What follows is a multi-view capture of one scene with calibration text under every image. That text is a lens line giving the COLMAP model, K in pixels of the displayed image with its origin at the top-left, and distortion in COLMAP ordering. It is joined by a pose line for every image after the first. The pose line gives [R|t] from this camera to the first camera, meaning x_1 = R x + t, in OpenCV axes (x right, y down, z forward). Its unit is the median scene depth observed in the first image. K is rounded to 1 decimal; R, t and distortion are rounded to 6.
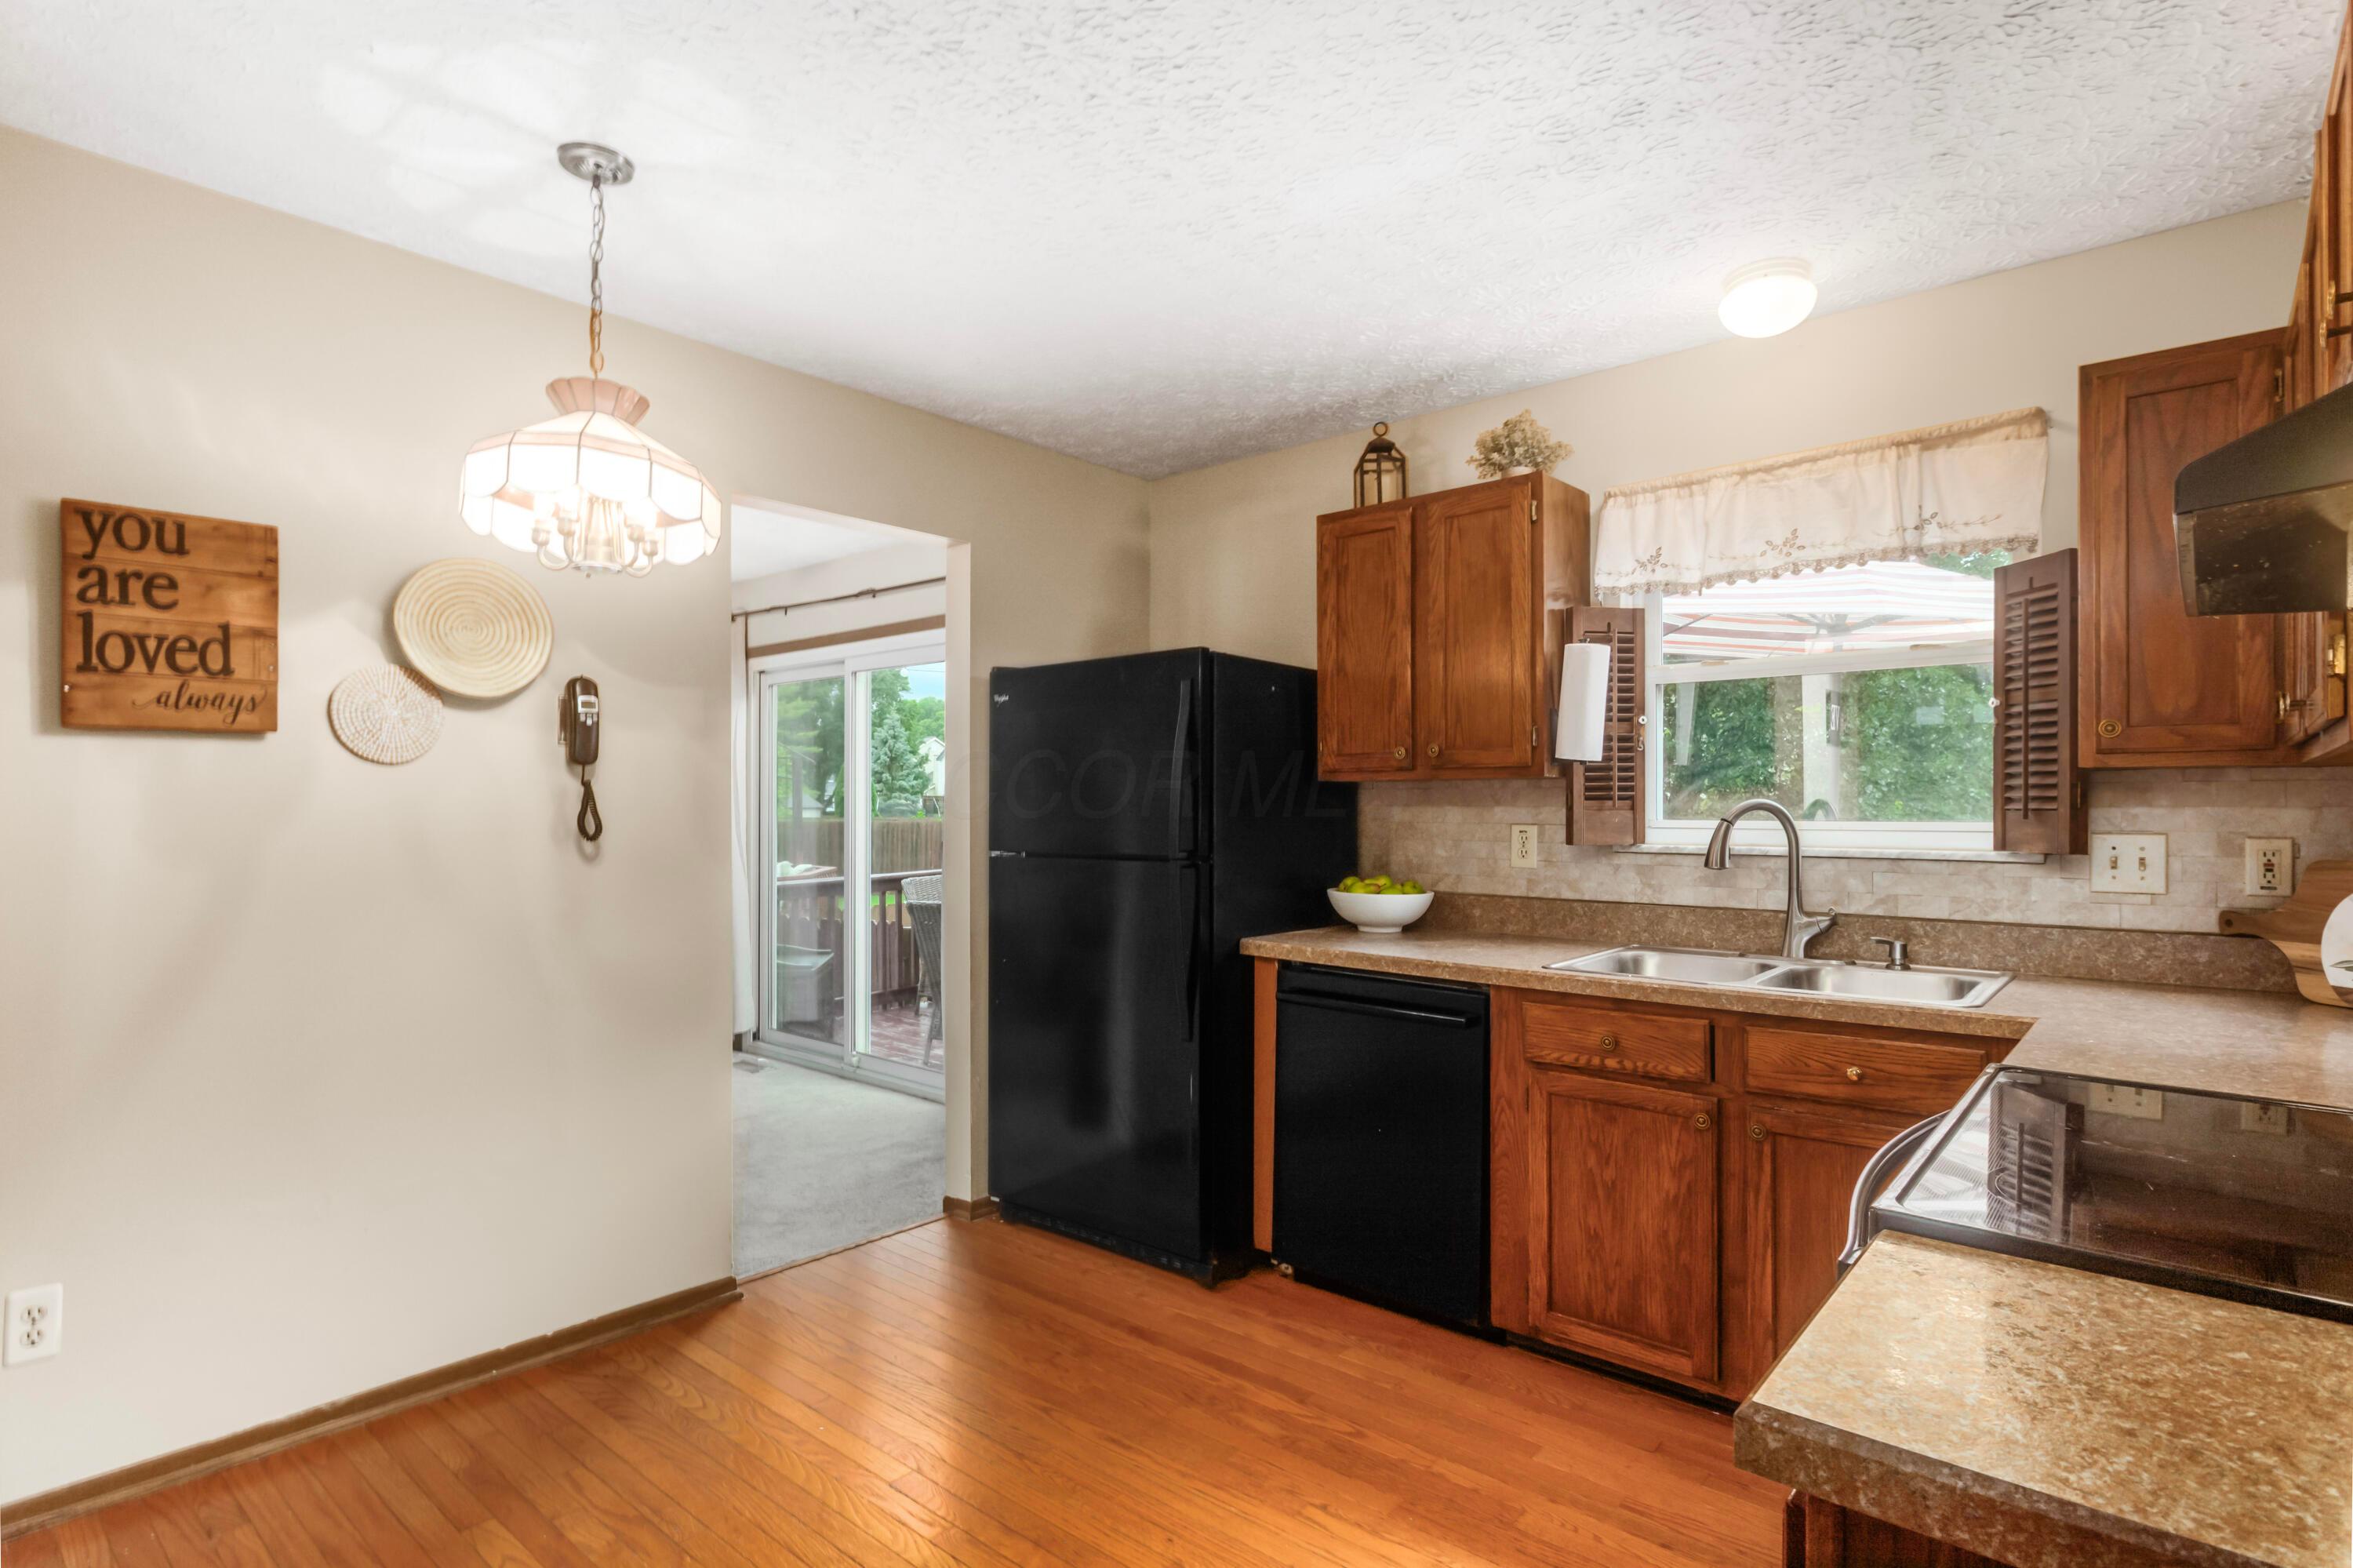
lens RADIAL K [[1181.2, 0, 1174.1], [0, 1181.2, 805.1], [0, 0, 1]] dist [-0.001078, -0.000206]
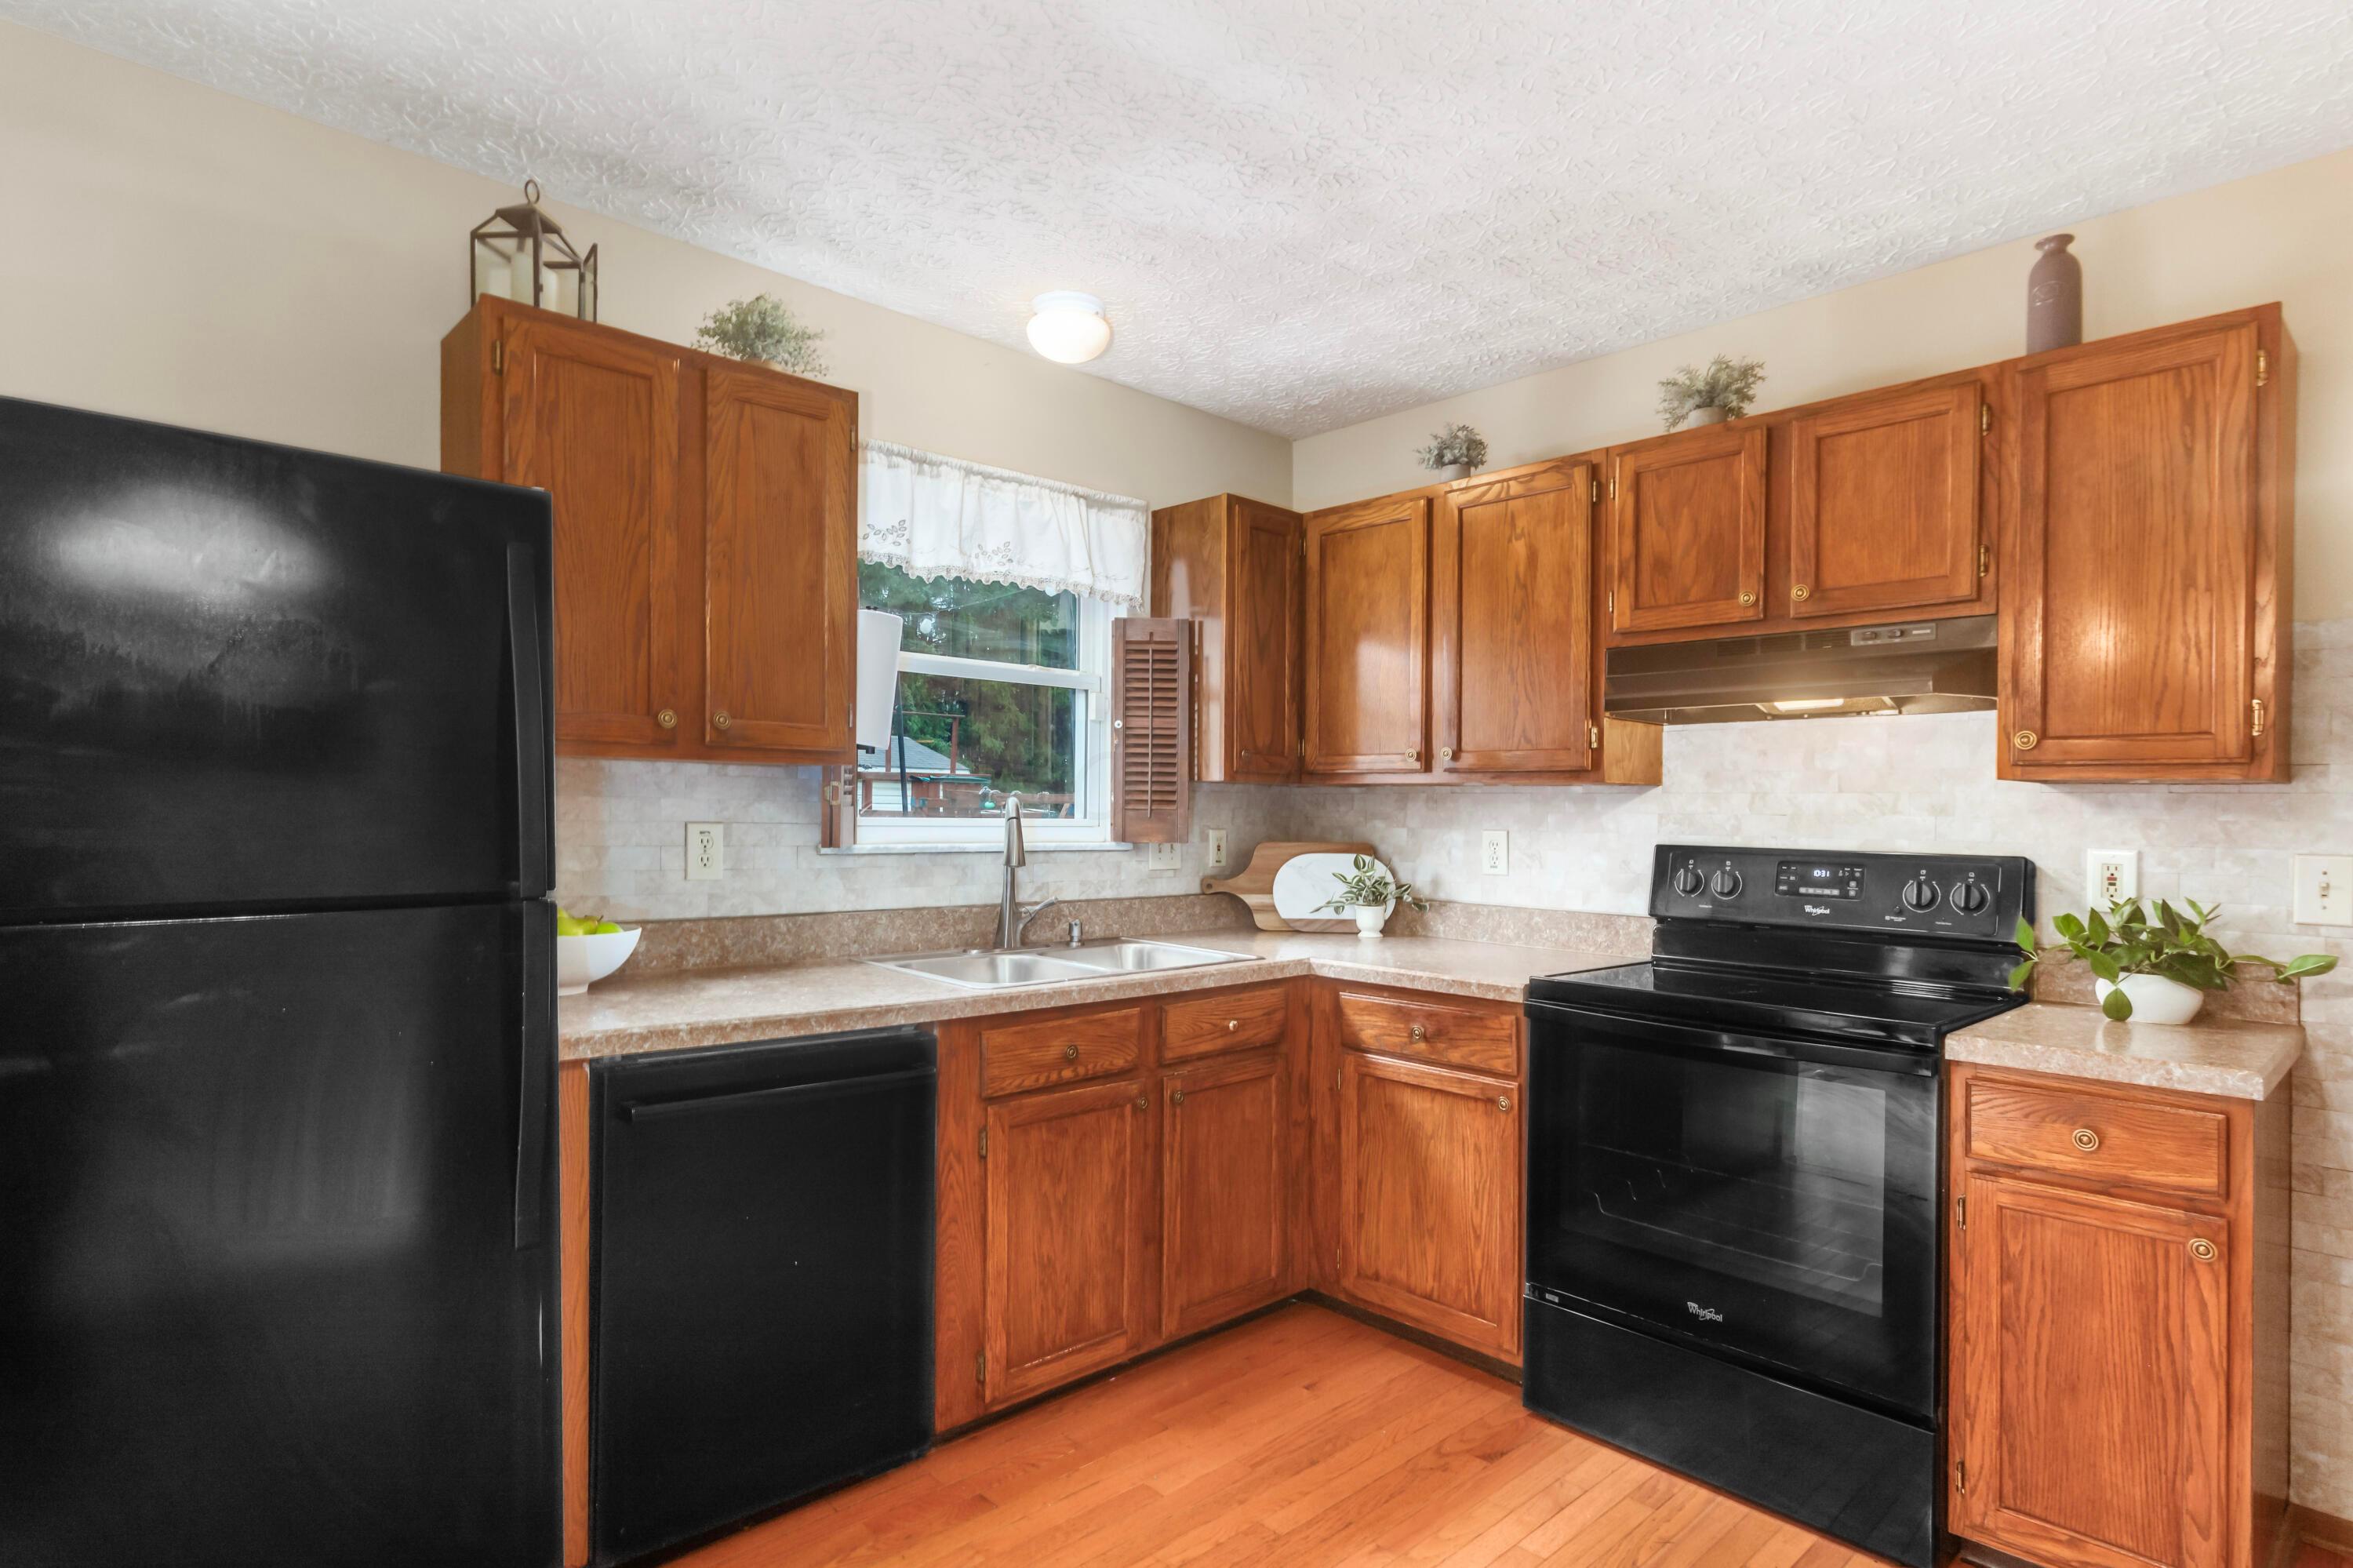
lens RADIAL K [[1235.1, 0, 1166.1], [0, 1235.1, 810.9], [0, 0, 1]] dist [0.000582, -0.000538]
pose [[0.093414, -0.000120, 0.995627, -0.587207], [-0.018288, 0.999831, 0.001836, 0.002096], [-0.995459, -0.018380, 0.093396, 0.787702]]
